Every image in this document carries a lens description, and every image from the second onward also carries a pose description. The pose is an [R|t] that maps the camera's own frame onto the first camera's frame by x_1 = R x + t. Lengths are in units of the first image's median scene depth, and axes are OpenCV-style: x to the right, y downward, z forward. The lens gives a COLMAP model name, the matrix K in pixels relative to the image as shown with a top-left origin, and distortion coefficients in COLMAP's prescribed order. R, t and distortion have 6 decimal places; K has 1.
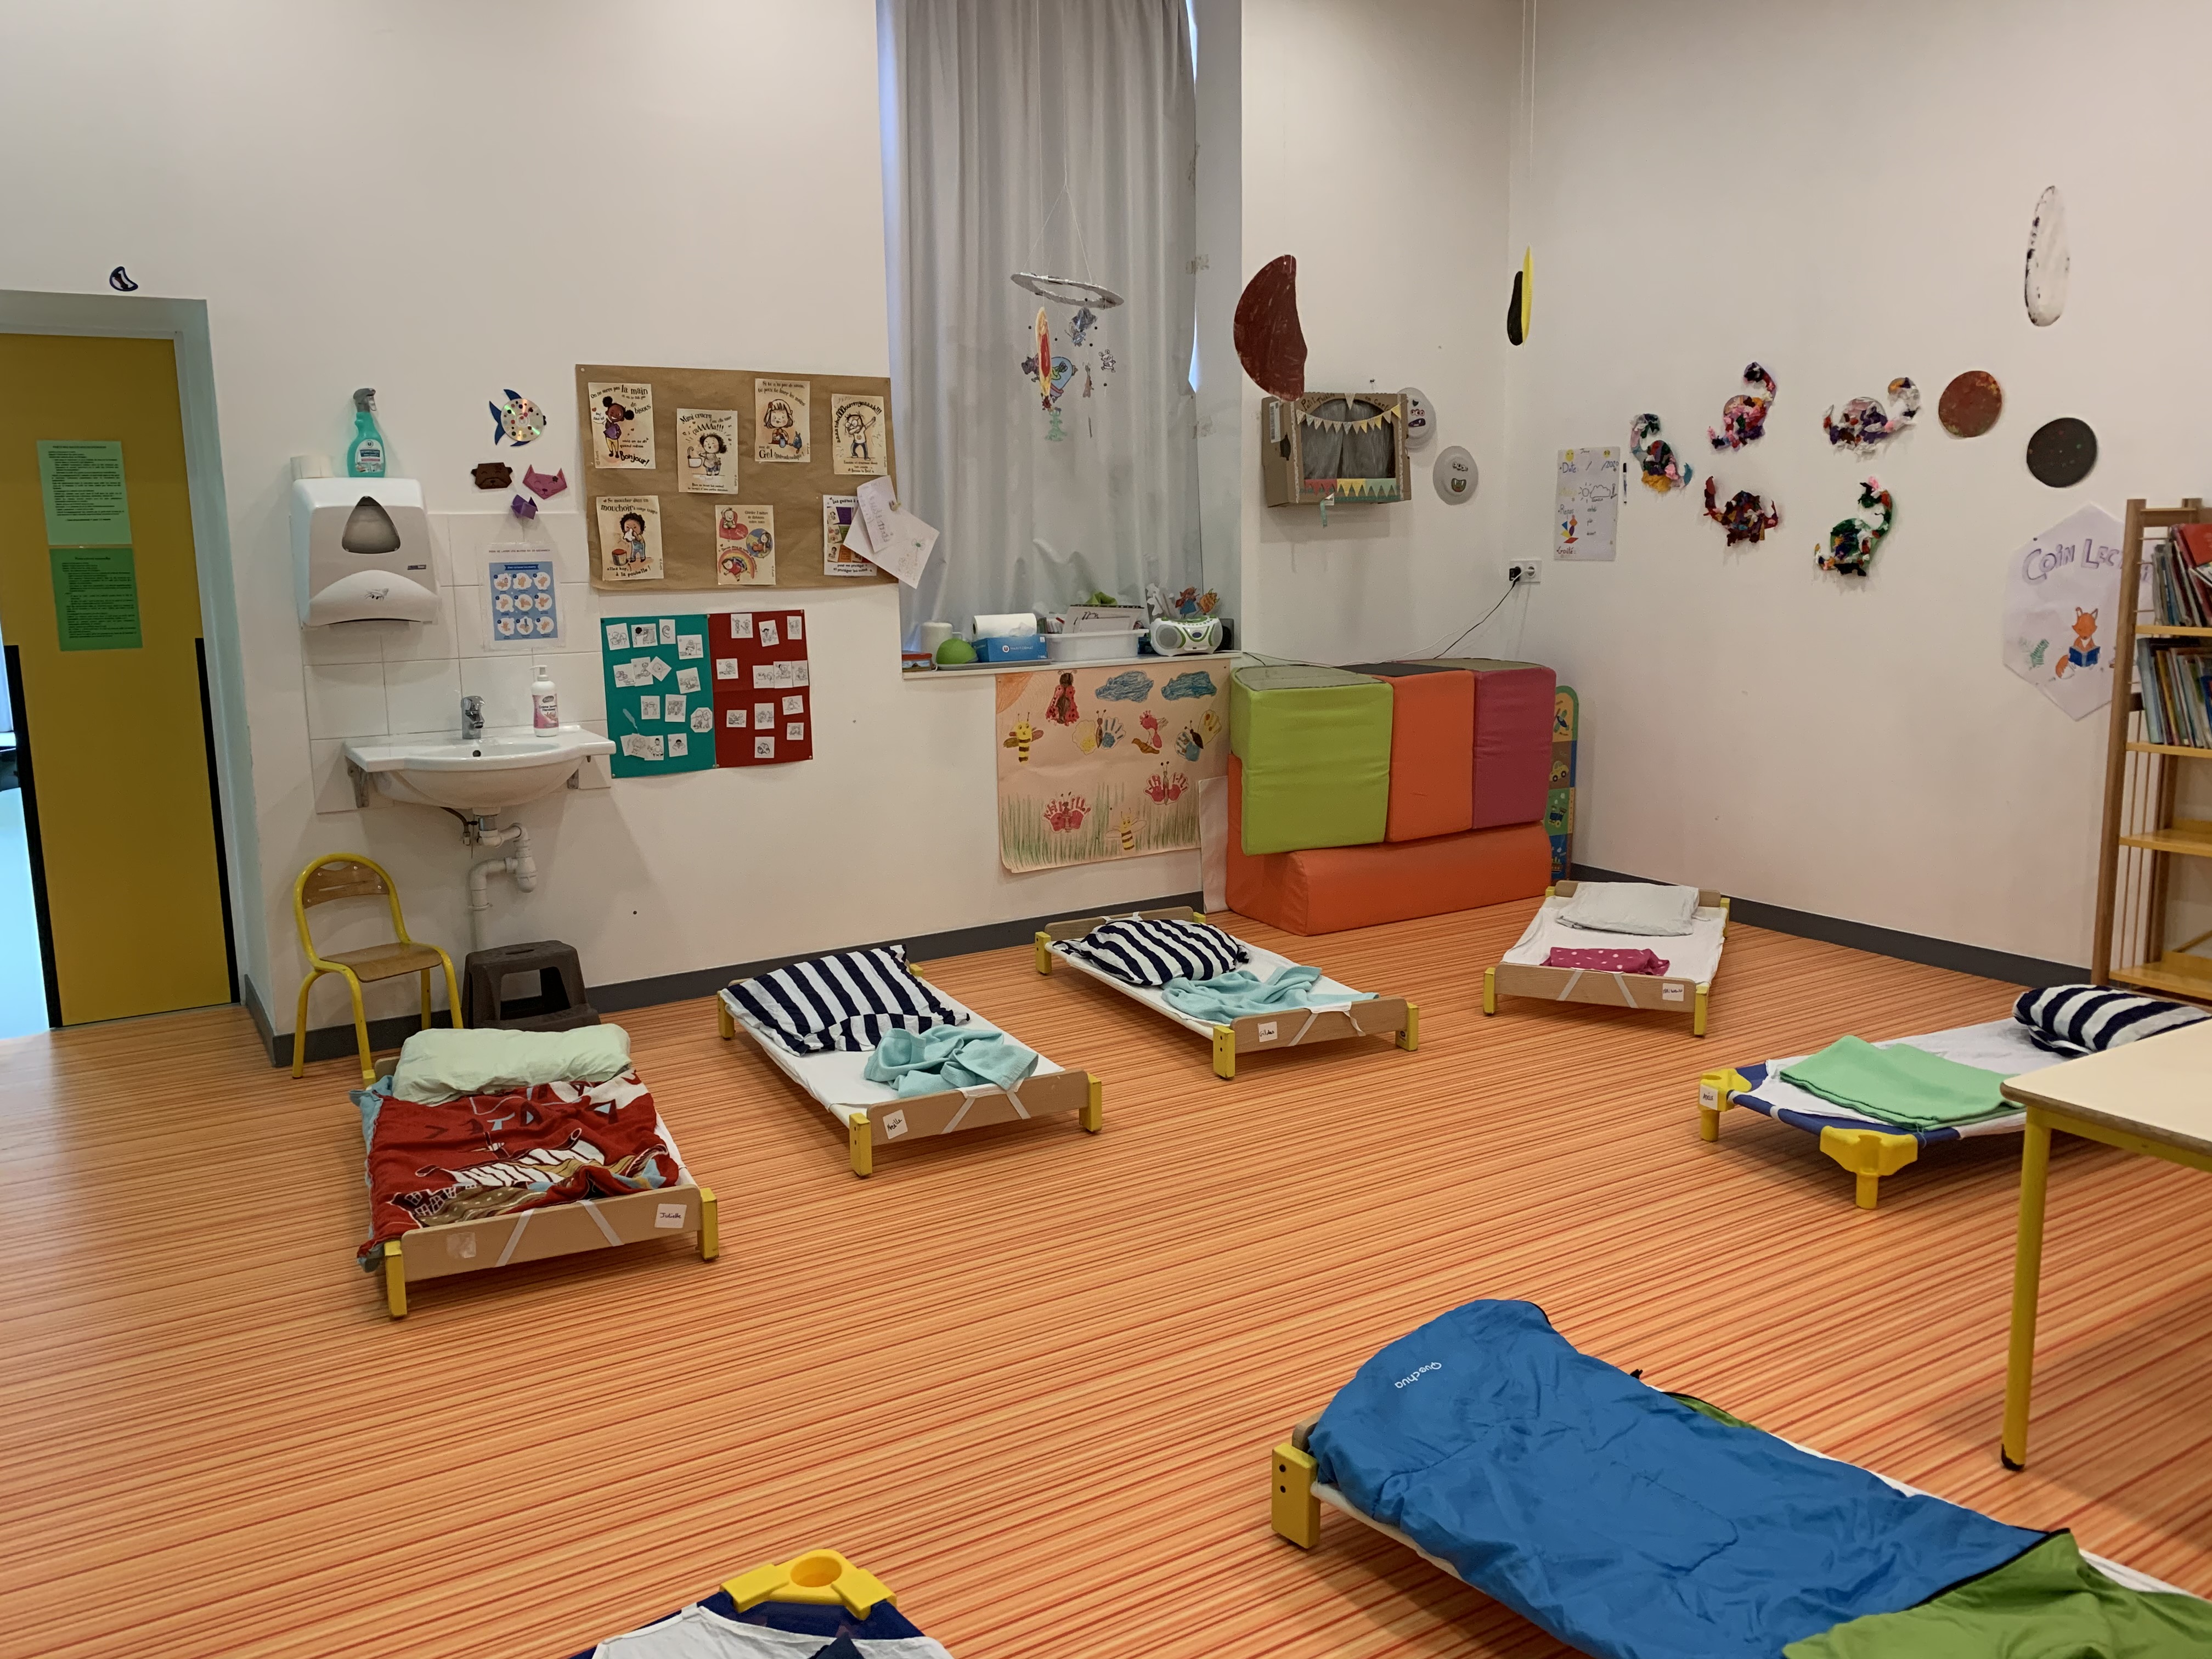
lens RADIAL K [[1694.2, 0, 1092.4], [0, 1694.2, 832.5], [0, 0, 1]] dist [0.014791, -0.019234]
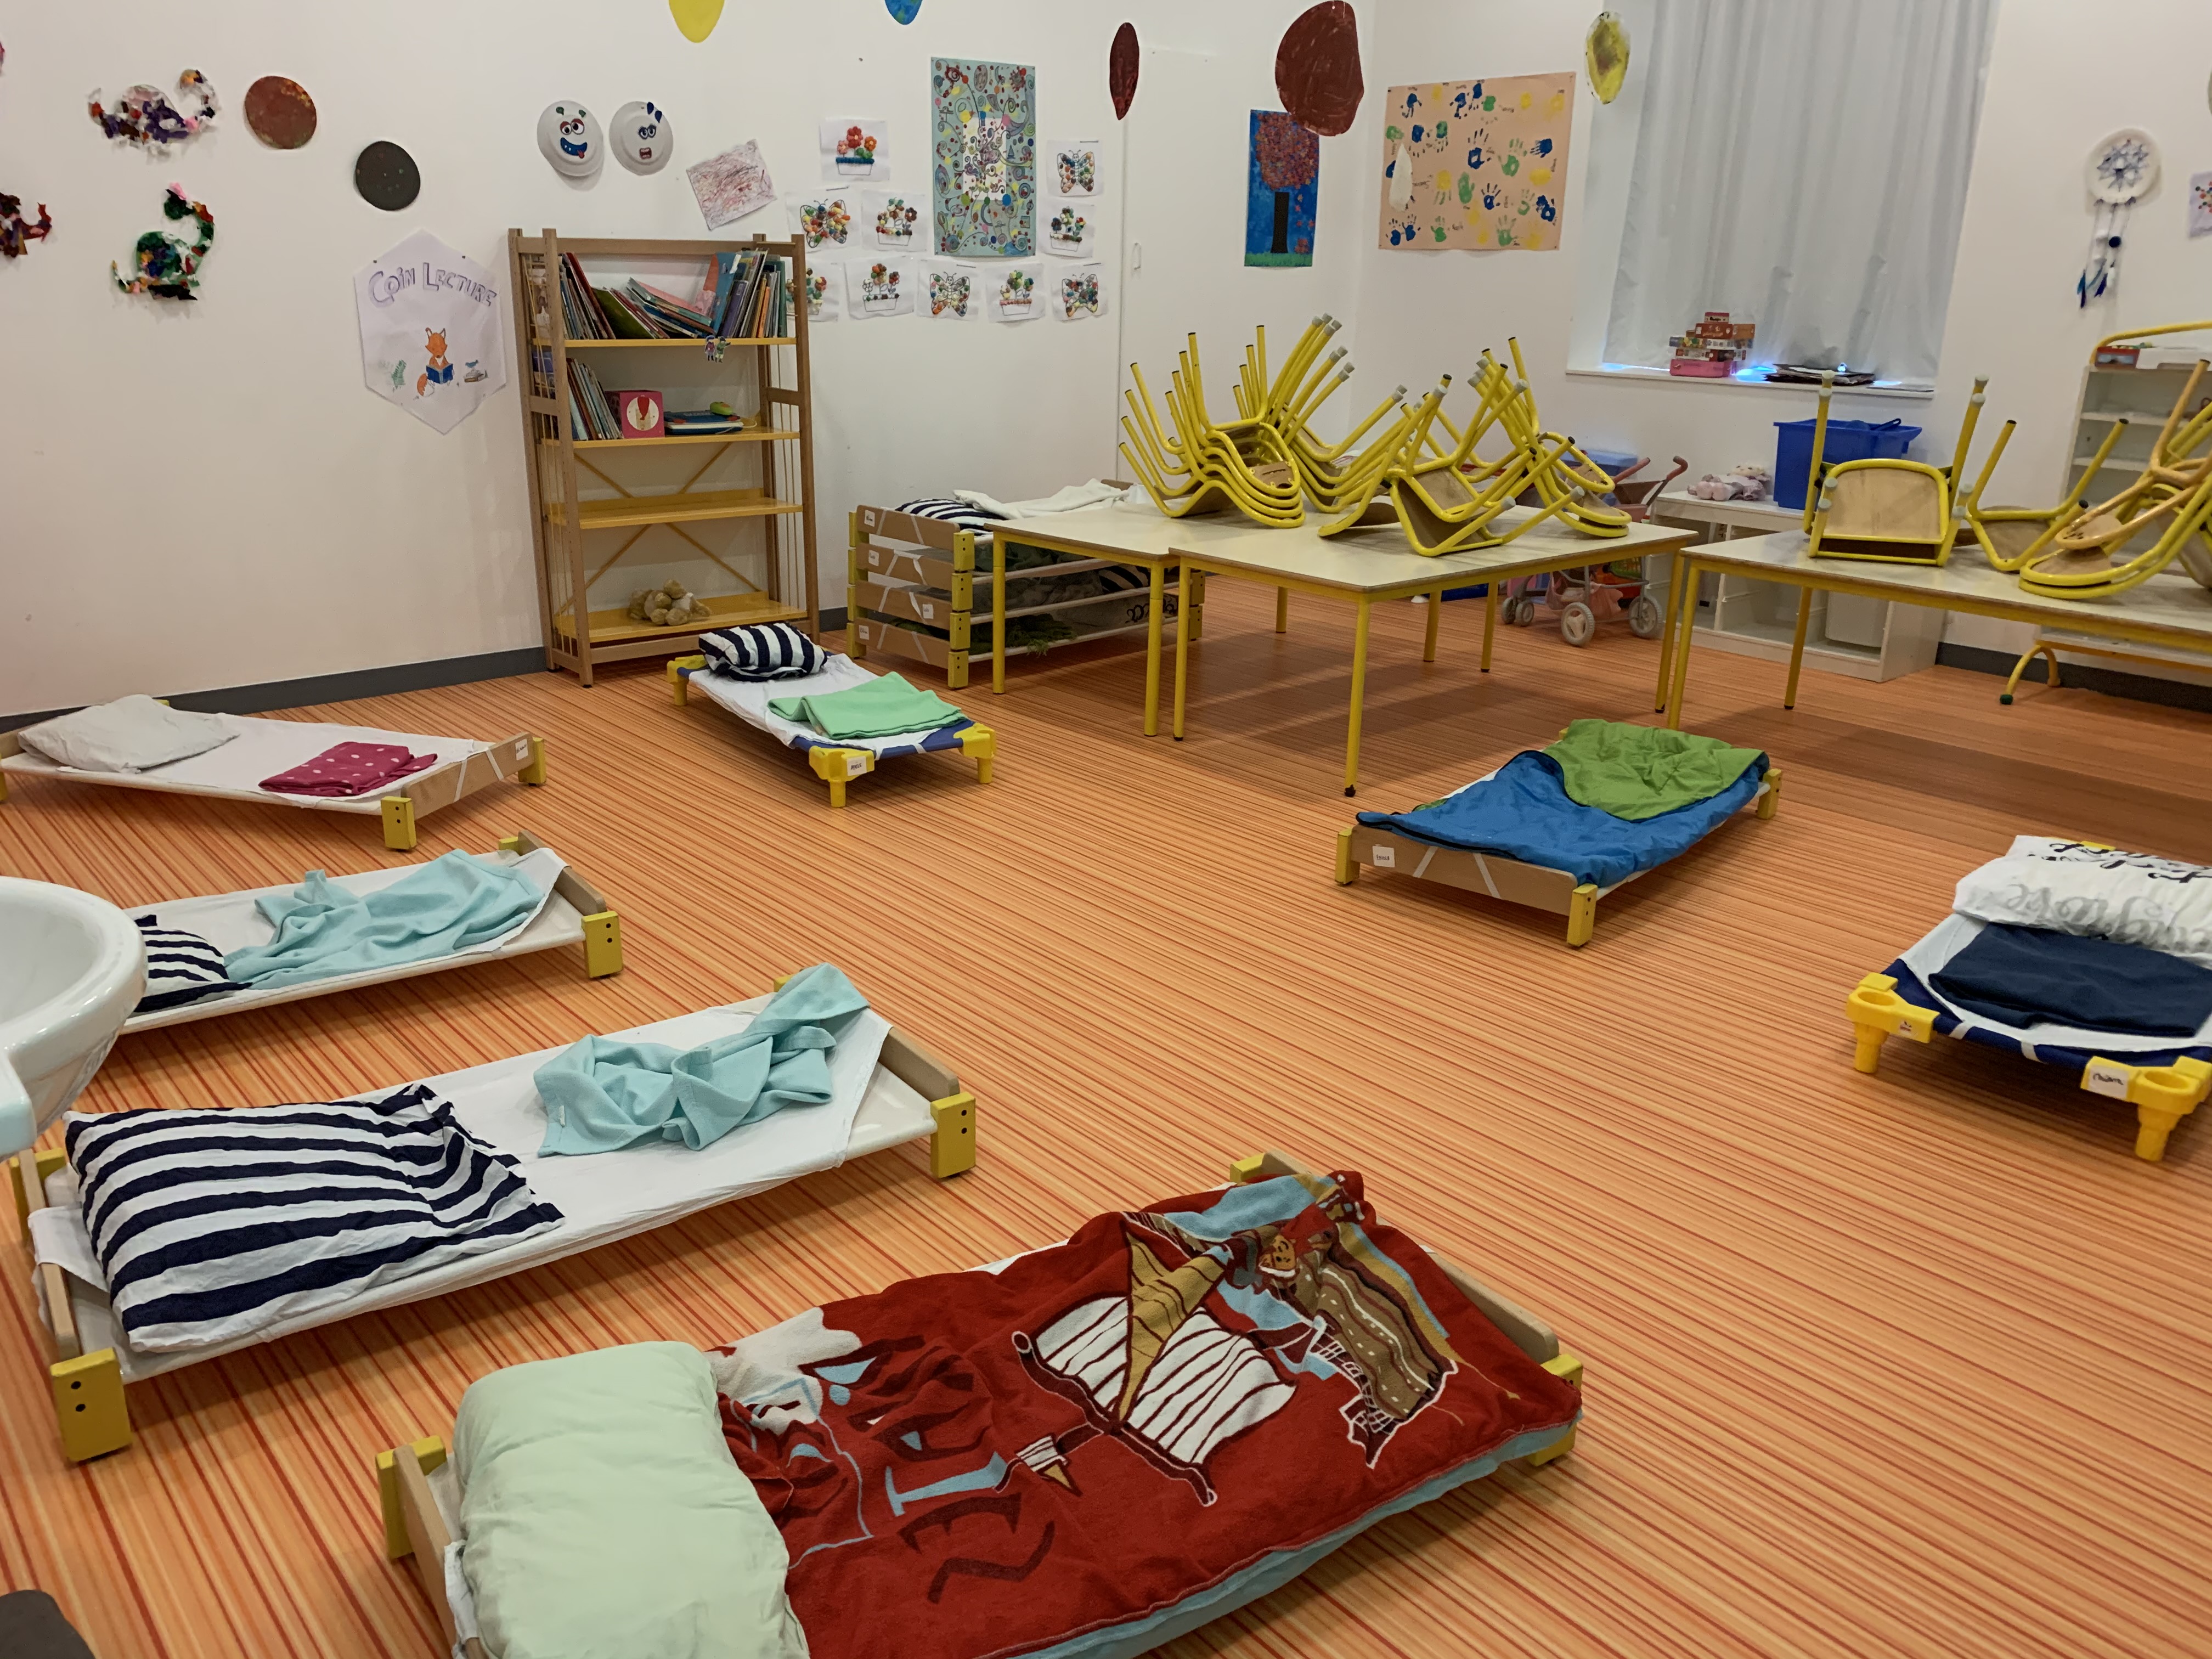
lens RADIAL K [[1694.2, 0, 1092.4], [0, 1694.2, 817.2], [0, 0, 1]] dist [0.014791, -0.019234]
pose [[-0.153815, -0.297119, 0.942370, -0.550421], [0.149981, 0.935649, 0.319480, -0.113855], [-0.976651, 0.190478, -0.099355, 0.697272]]
